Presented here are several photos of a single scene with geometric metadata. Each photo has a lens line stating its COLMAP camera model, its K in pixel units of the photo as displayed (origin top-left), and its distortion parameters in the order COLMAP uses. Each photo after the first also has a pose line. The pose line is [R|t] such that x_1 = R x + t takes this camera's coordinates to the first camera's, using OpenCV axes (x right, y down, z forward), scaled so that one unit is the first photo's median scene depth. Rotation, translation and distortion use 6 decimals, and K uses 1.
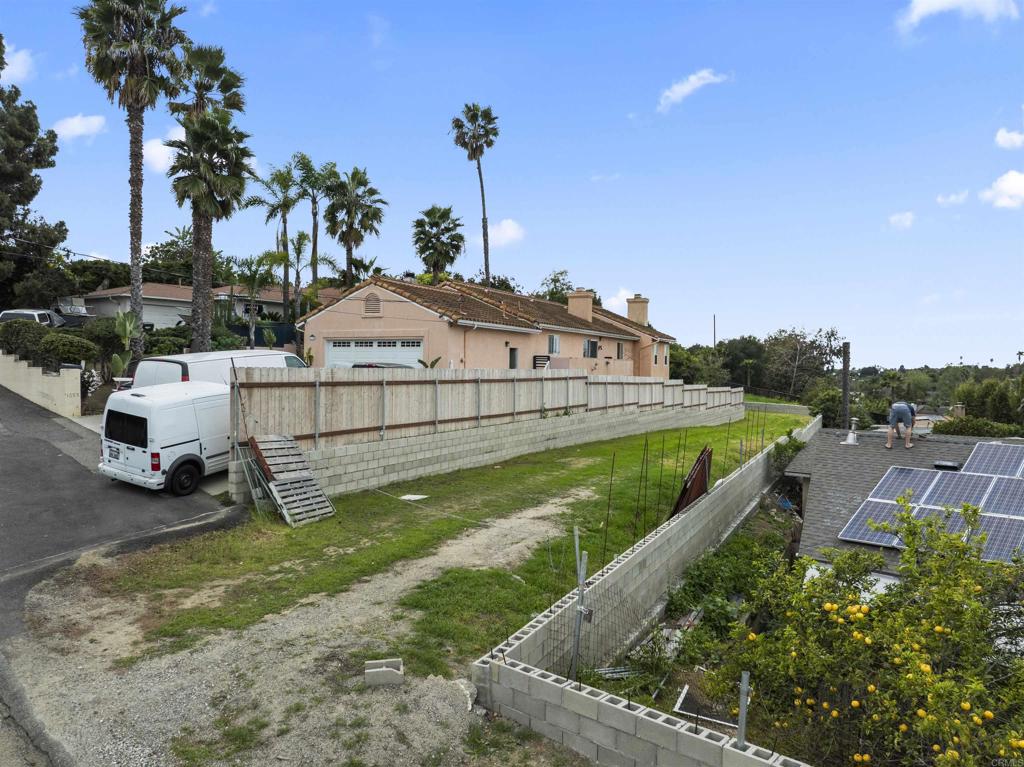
lens RADIAL K [[717.5, 0, 516.1], [0, 717.5, 380.4], [0, 0, 1]] dist [-0.038410, 0.005810]
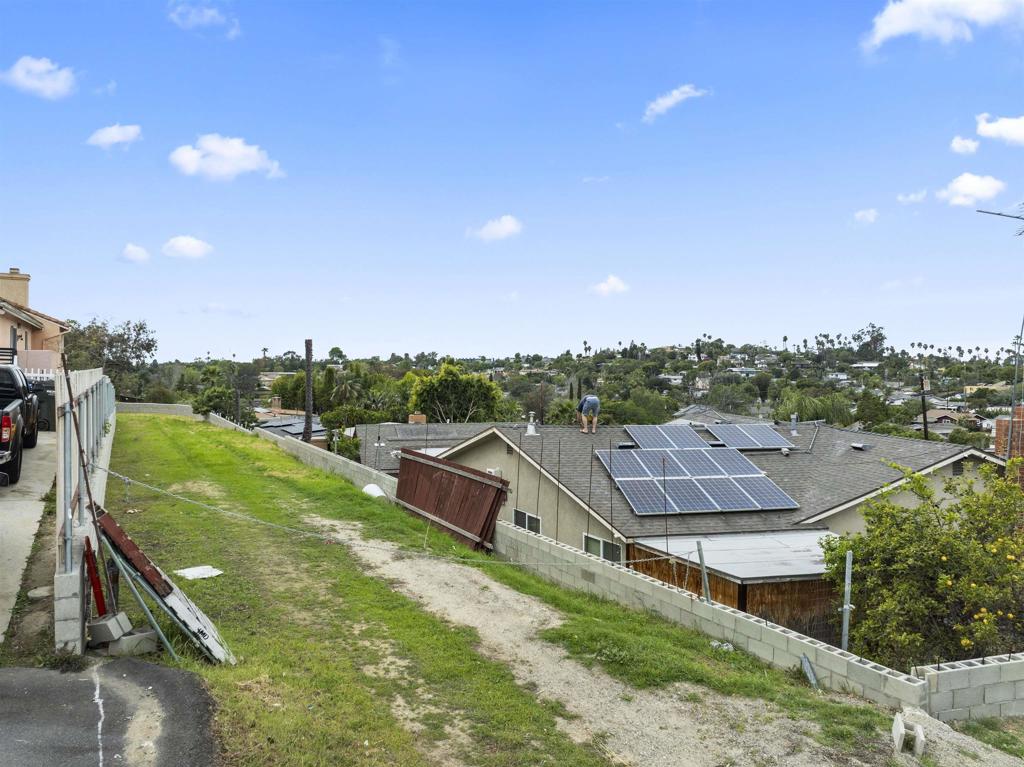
lens RADIAL K [[717.5, 0, 516.1], [0, 717.5, 380.4], [0, 0, 1]] dist [-0.038410, 0.005810]
pose [[0.561338, -0.017676, 0.827398, -0.286145], [0.010682, 0.999843, 0.014113, -0.008060], [-0.827518, 0.000916, 0.561439, 0.229906]]
